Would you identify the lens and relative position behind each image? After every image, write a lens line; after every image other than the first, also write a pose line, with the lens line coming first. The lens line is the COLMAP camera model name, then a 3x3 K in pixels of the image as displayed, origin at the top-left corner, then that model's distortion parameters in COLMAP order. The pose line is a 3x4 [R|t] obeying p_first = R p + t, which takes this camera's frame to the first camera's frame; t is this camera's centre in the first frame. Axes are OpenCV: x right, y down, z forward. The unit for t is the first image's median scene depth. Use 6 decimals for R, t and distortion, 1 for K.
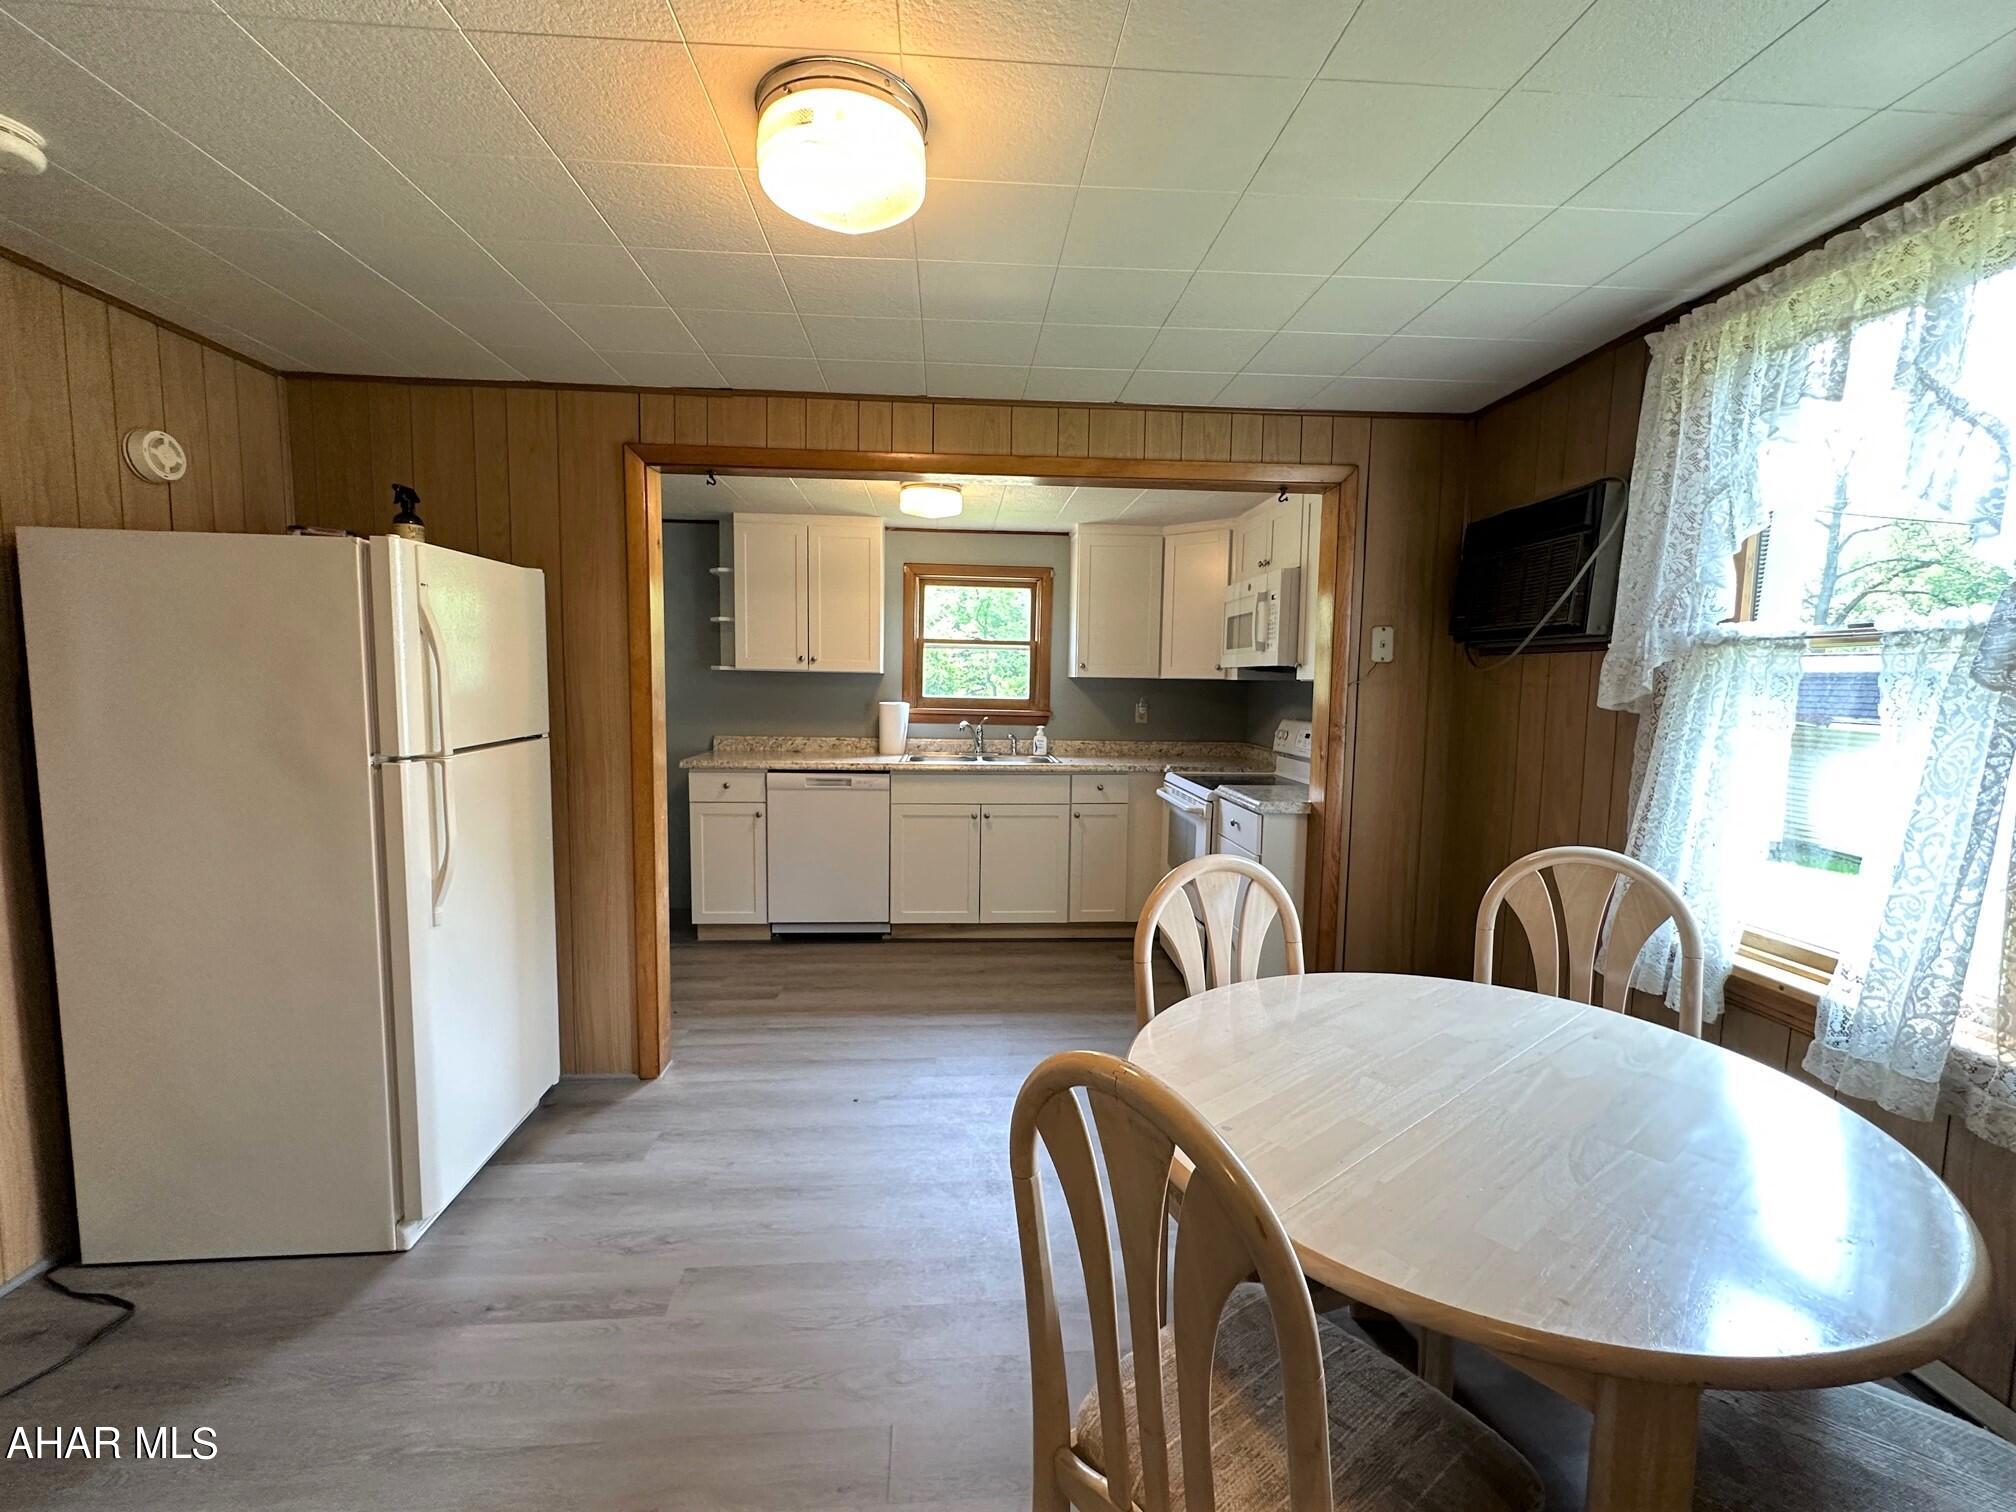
lens RADIAL K [[857.3, 0, 1008.0], [0, 857.3, 756.0], [0, 0, 1]] dist [-0.001834, 0.000459]
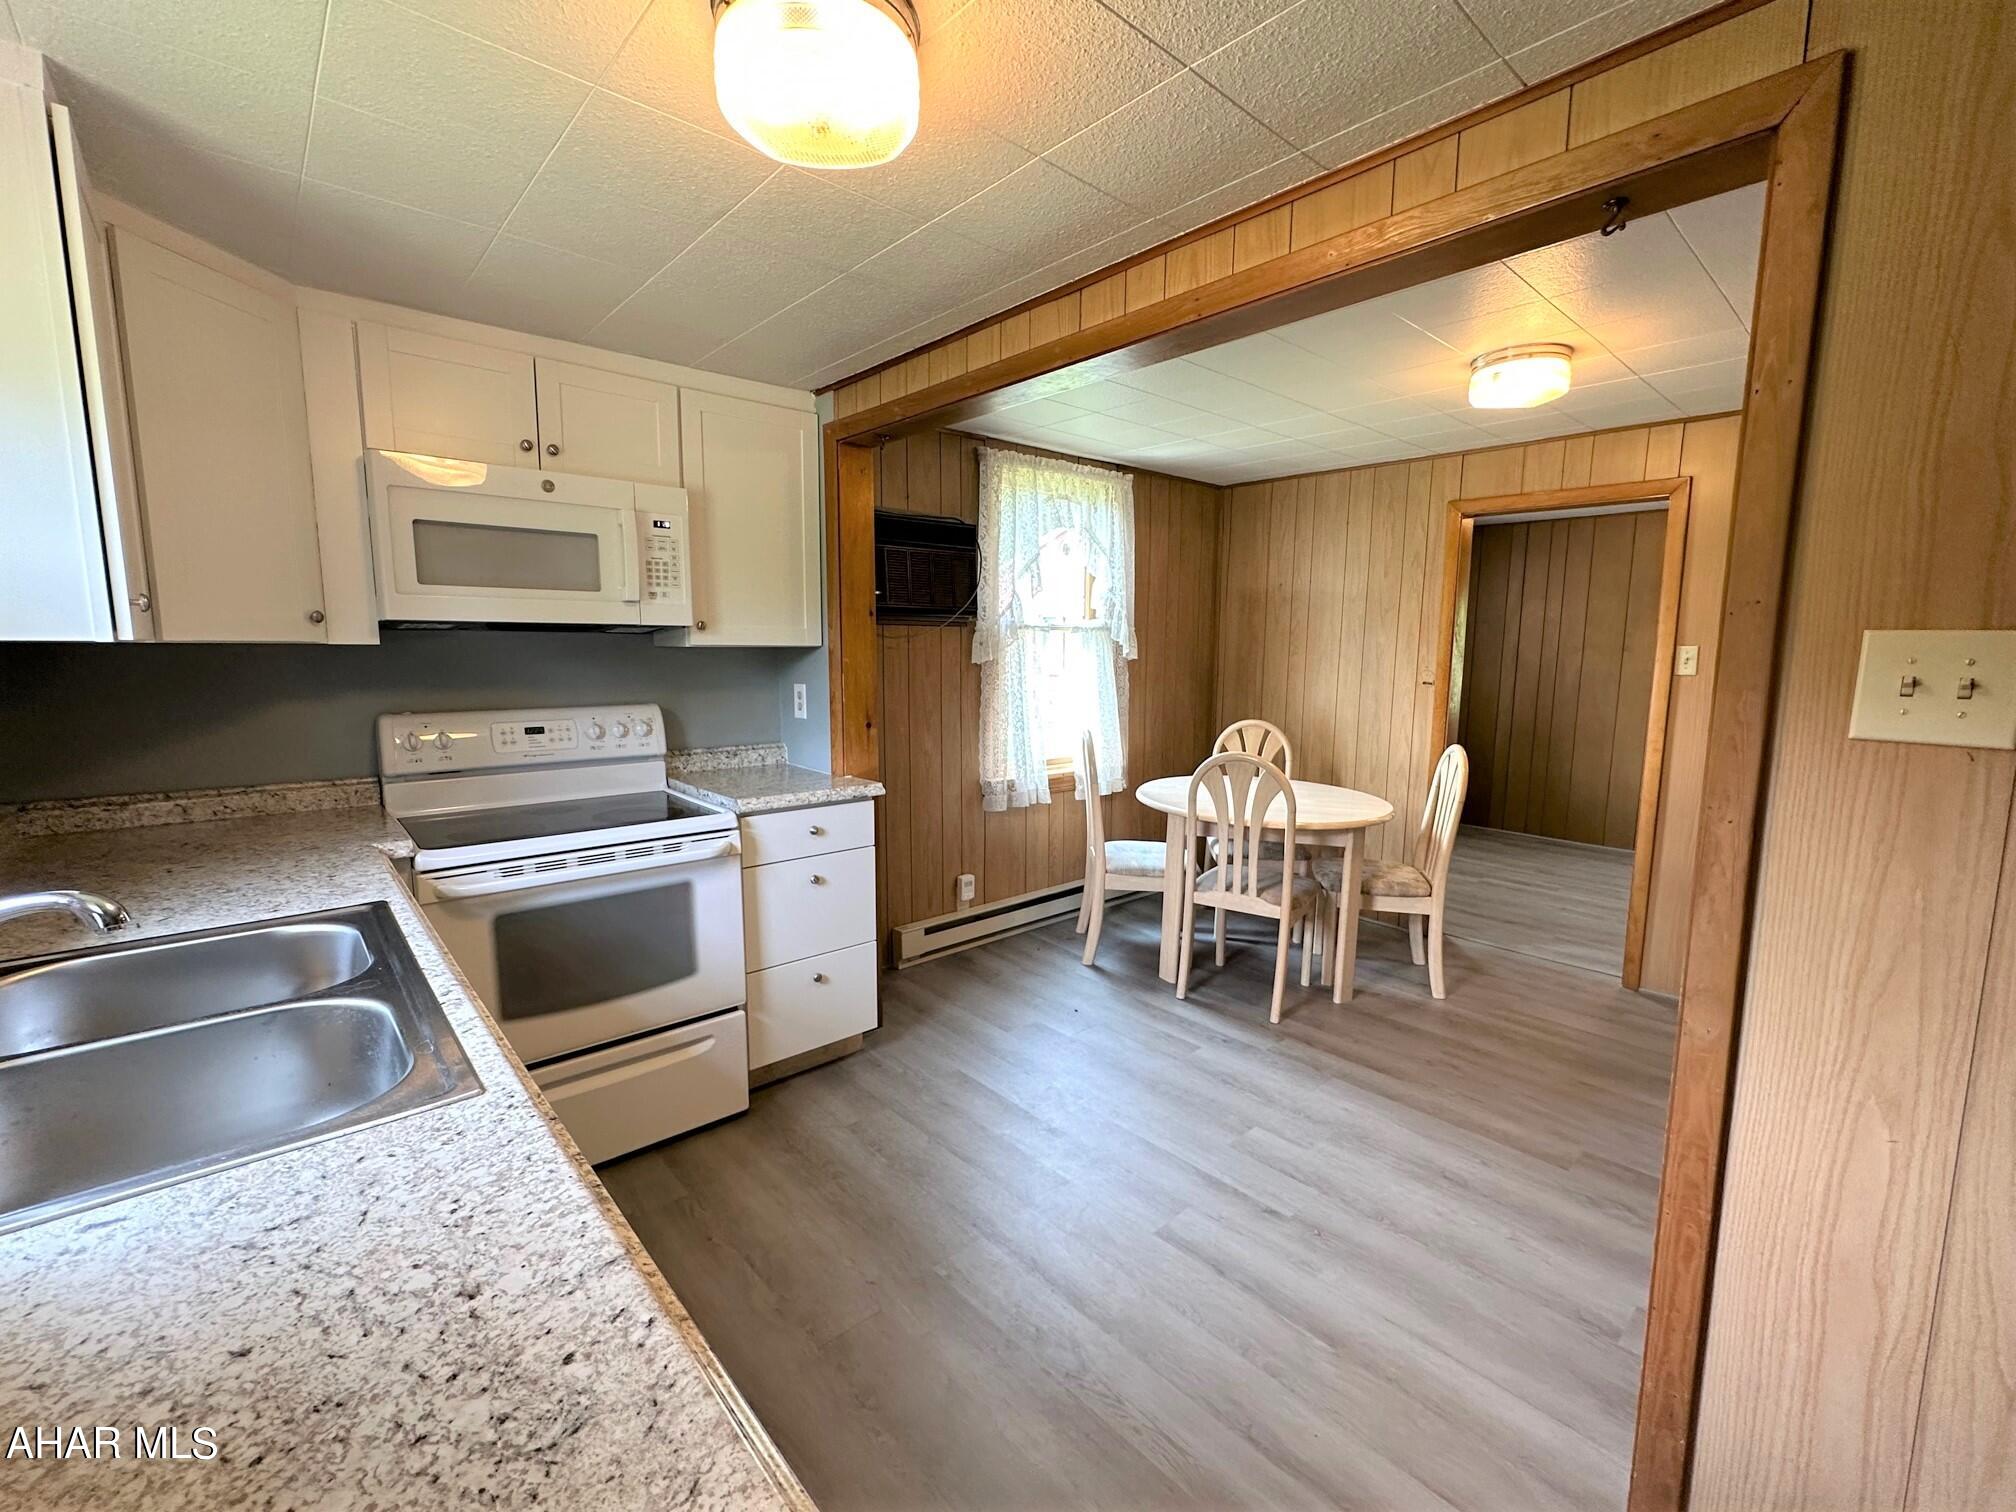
lens RADIAL K [[857.3, 0, 1008.0], [0, 857.3, 756.0], [0, 0, 1]] dist [-0.001834, 0.000459]
pose [[-0.612226, -0.118575, 0.781742, -0.346320], [0.056844, 0.979532, 0.193094, -0.099880], [-0.788637, 0.162654, -0.592954, 1.010889]]
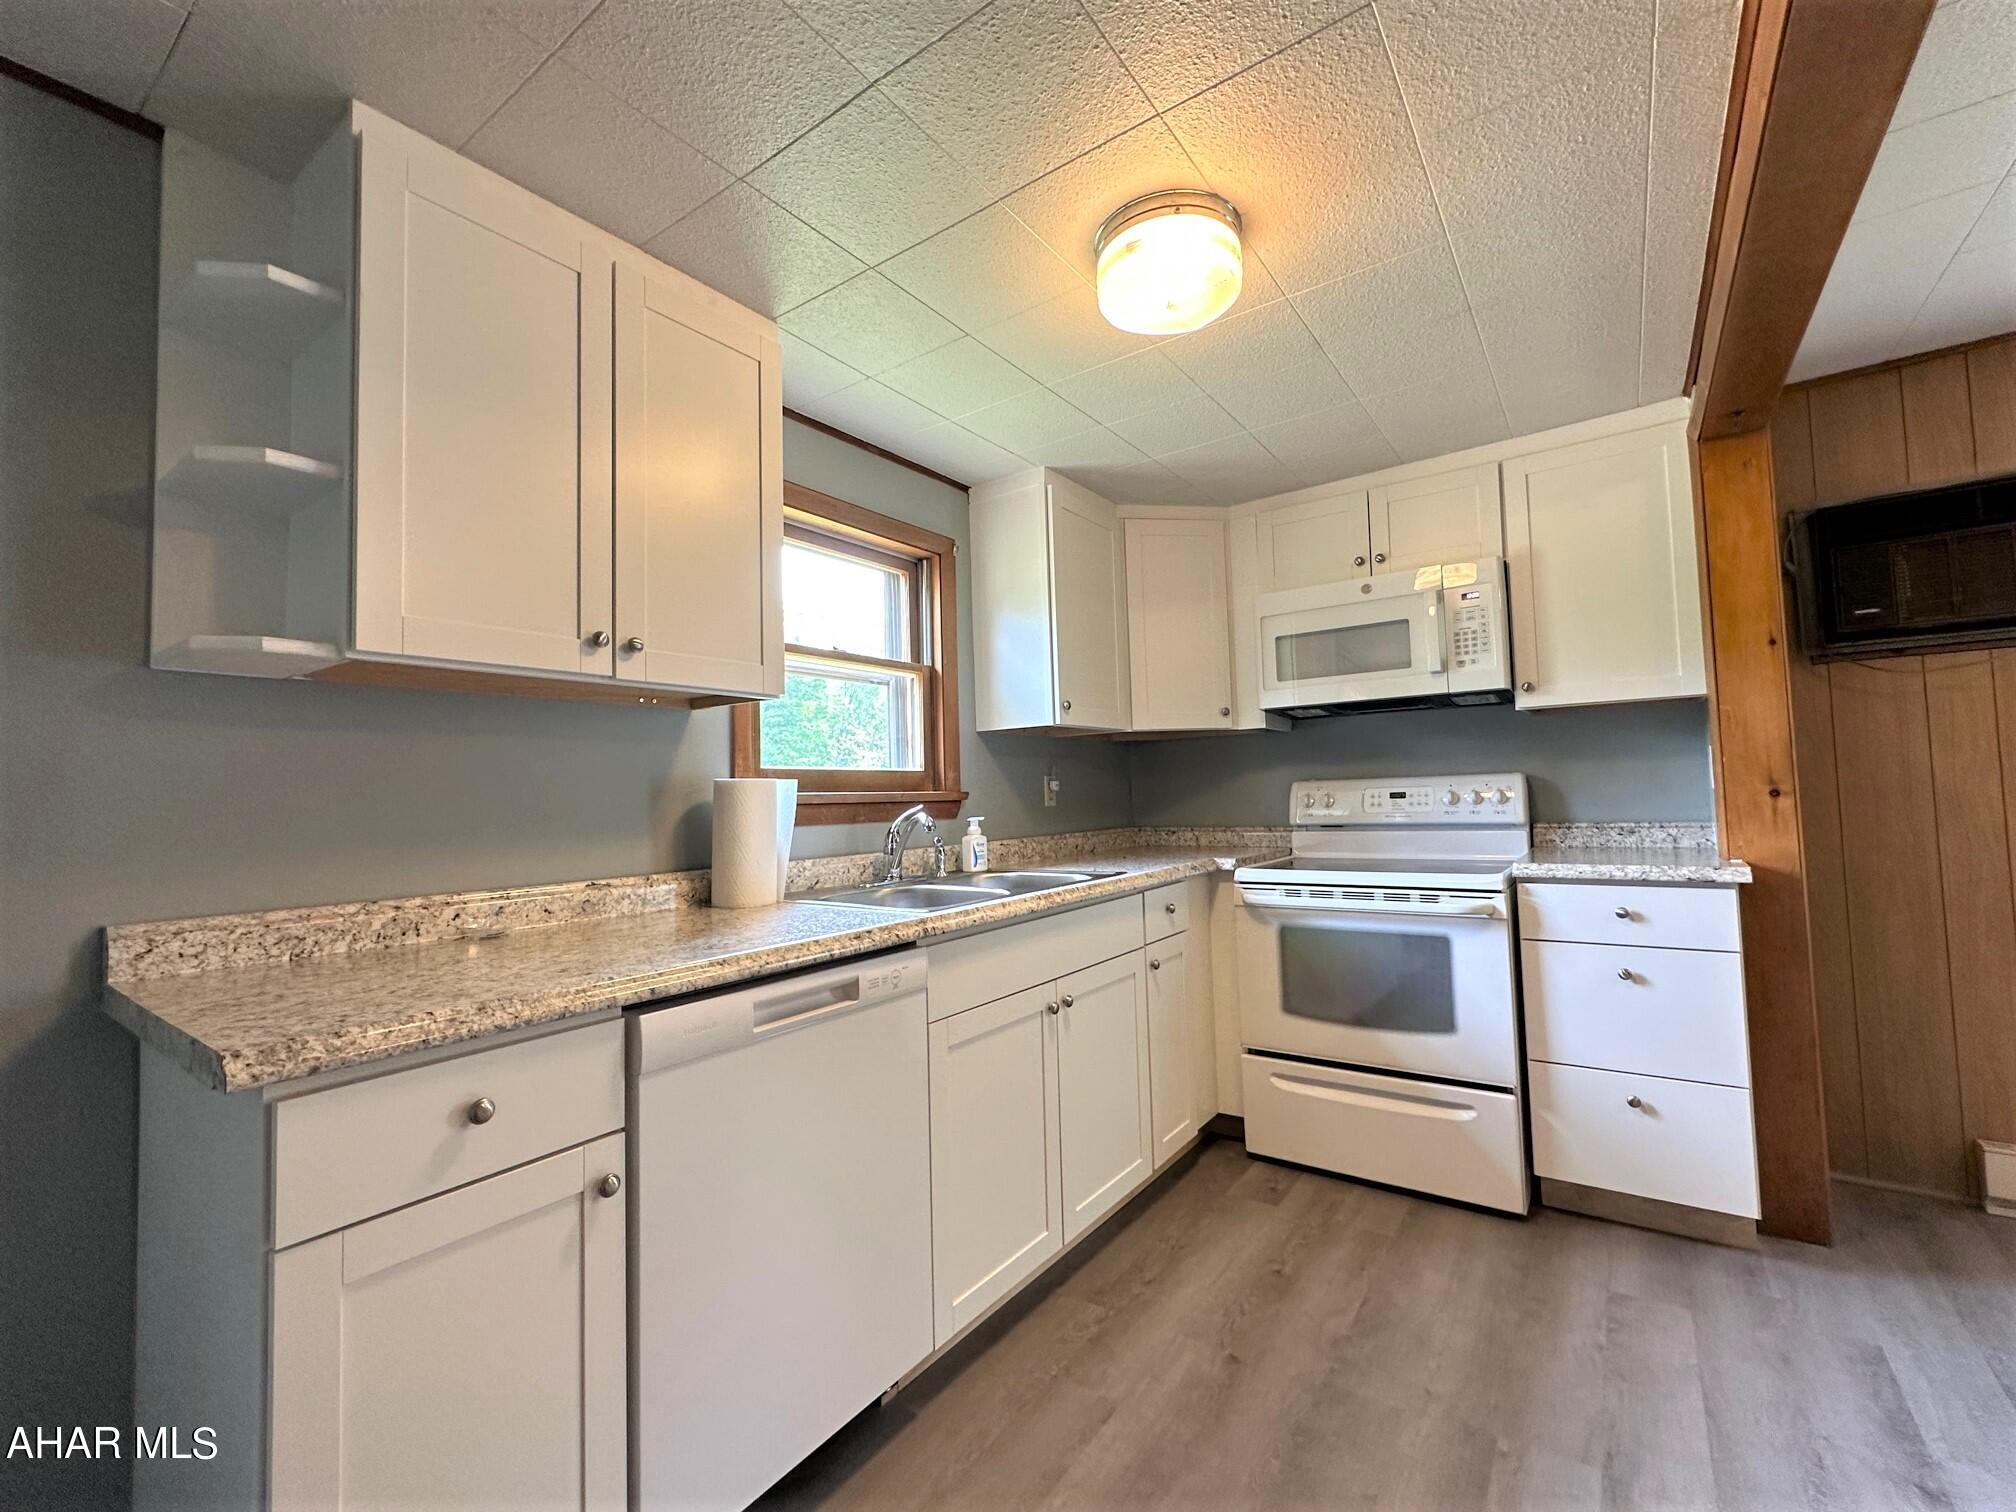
lens RADIAL K [[857.3, 0, 1008.0], [0, 857.3, 756.0], [0, 0, 1]] dist [-0.001834, 0.000459]
pose [[0.640258, -0.000256, 0.768160, -0.408571], [0.110047, 0.989715, -0.091394, -0.024141], [-0.760237, 0.143050, 0.633701, 0.712721]]
